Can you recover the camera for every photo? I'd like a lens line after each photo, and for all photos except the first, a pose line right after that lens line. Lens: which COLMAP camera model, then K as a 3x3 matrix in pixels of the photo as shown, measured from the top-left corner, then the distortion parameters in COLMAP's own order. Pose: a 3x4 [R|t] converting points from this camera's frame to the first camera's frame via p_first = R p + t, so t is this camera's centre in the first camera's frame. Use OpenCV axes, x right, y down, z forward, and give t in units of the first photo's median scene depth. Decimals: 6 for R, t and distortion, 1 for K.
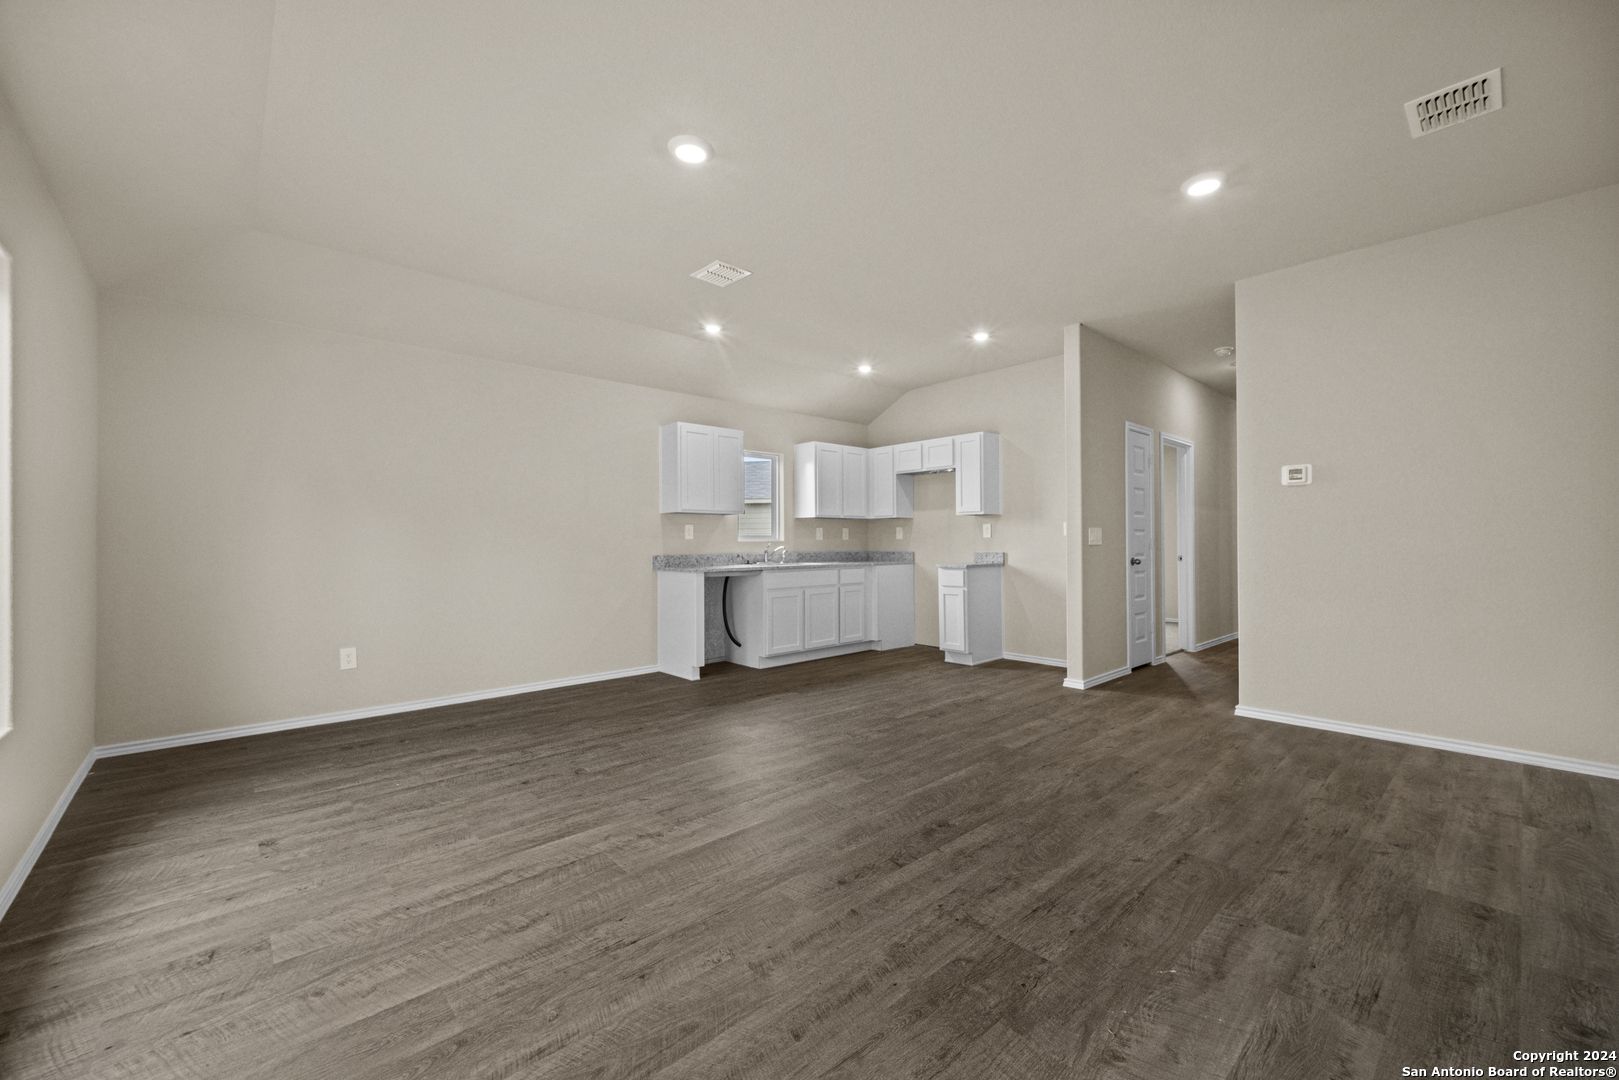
lens RADIAL K [[643.3, 0, 811.9], [0, 643.3, 542.3], [0, 0, 1]] dist [0.012346, -0.000216]
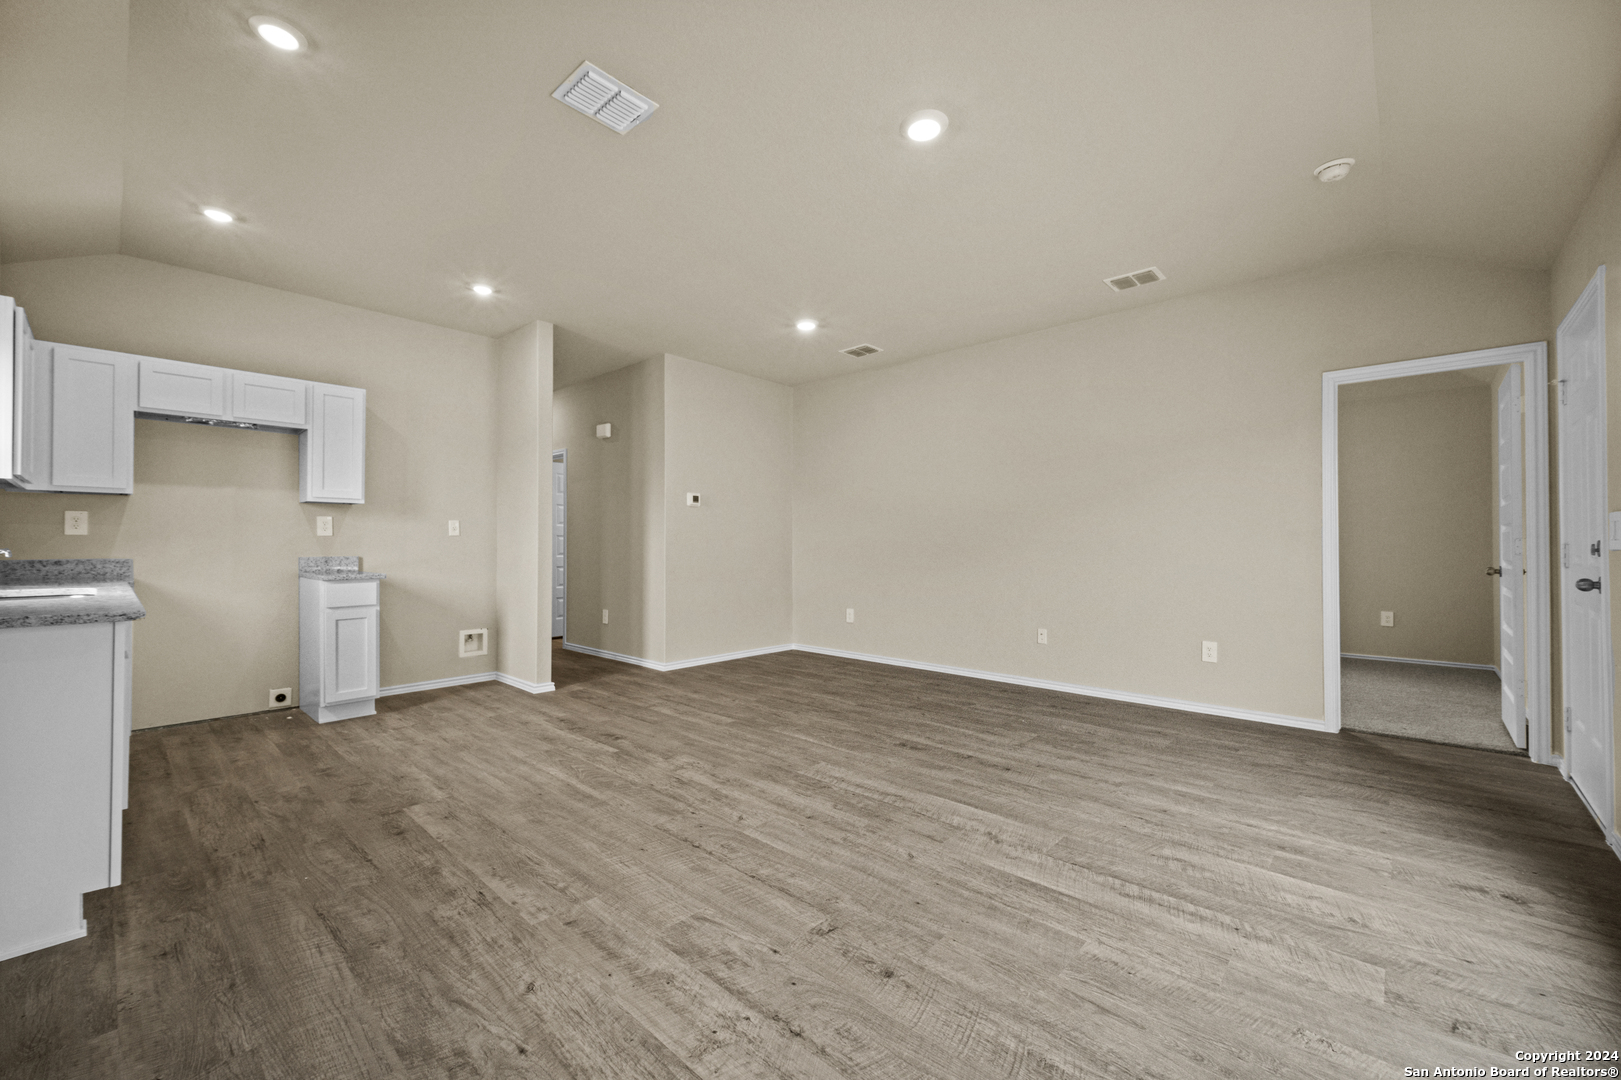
lens RADIAL K [[644.1, 0, 812.9], [0, 644.1, 542.3], [0, 0, 1]] dist [0.012346, -0.000216]
pose [[-0.090545, 0.008060, 0.995860, -1.076415], [-0.002565, 0.999962, -0.008327, 0.010334], [-0.995889, -0.003308, -0.090521, 1.211259]]
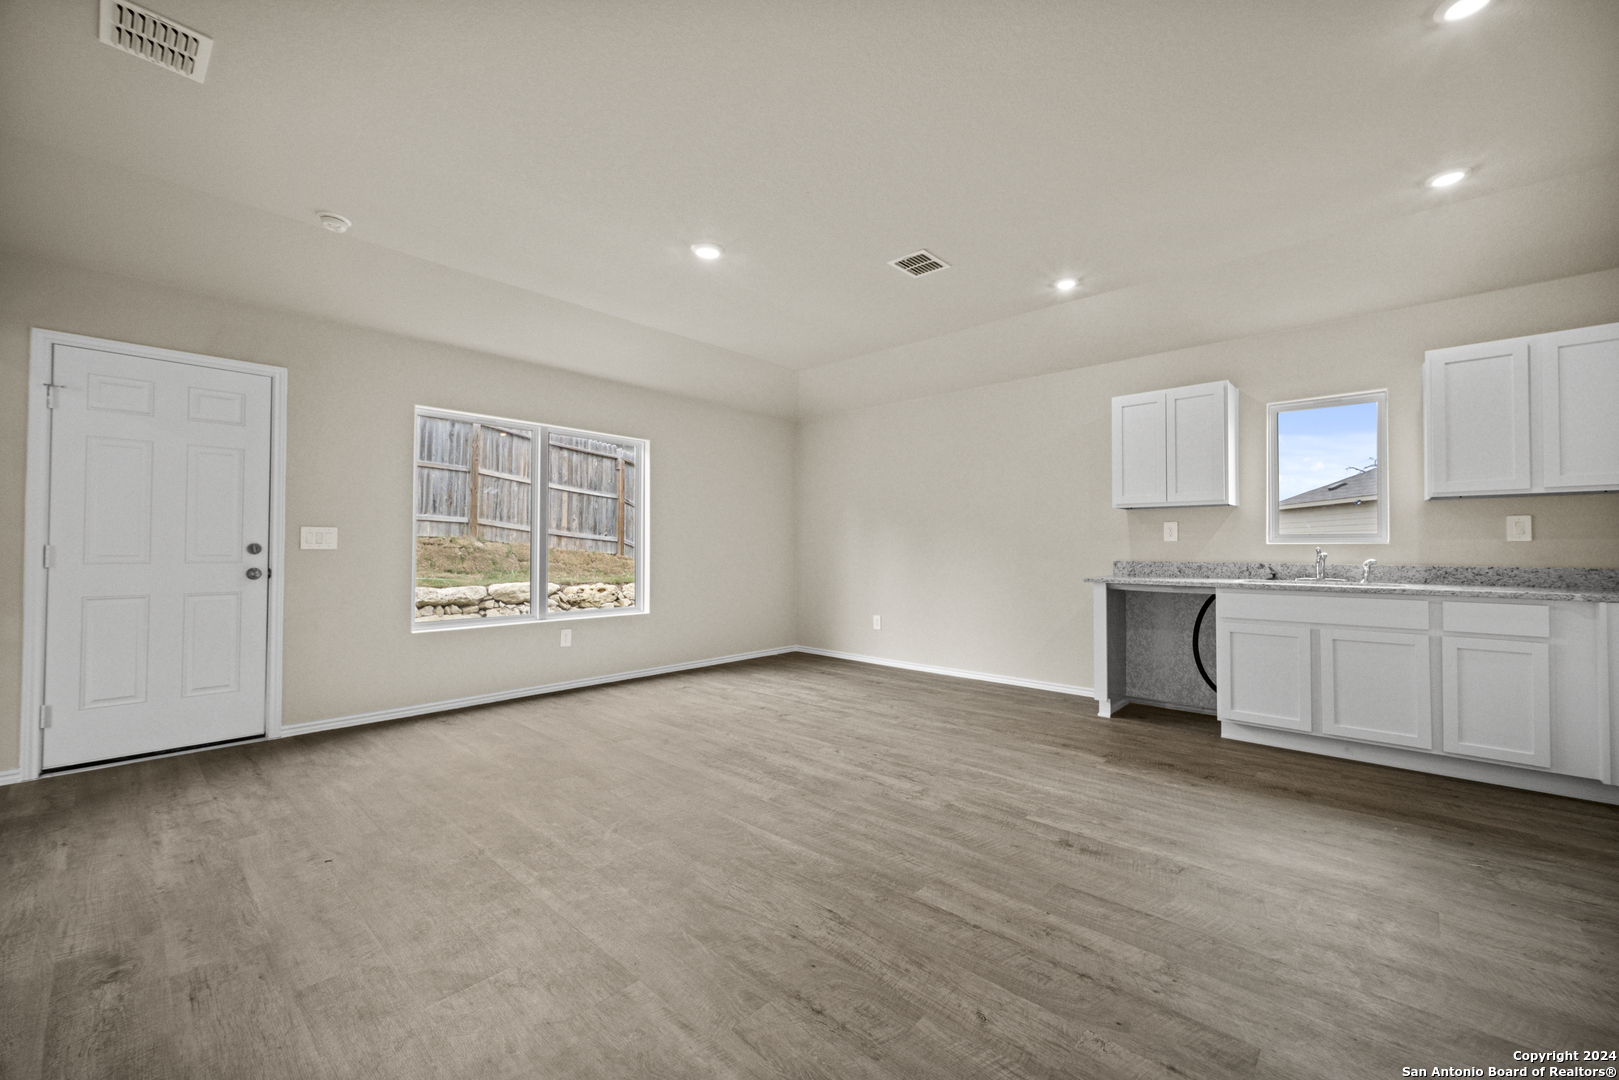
lens RADIAL K [[643.3, 0, 811.9], [0, 643.3, 542.3], [0, 0, 1]] dist [0.012346, -0.000216]
pose [[0.088162, -0.001449, -0.996105, 1.121100], [-0.000705, 0.999999, -0.001517, -0.004866], [0.996106, 0.000836, 0.088161, 1.068526]]
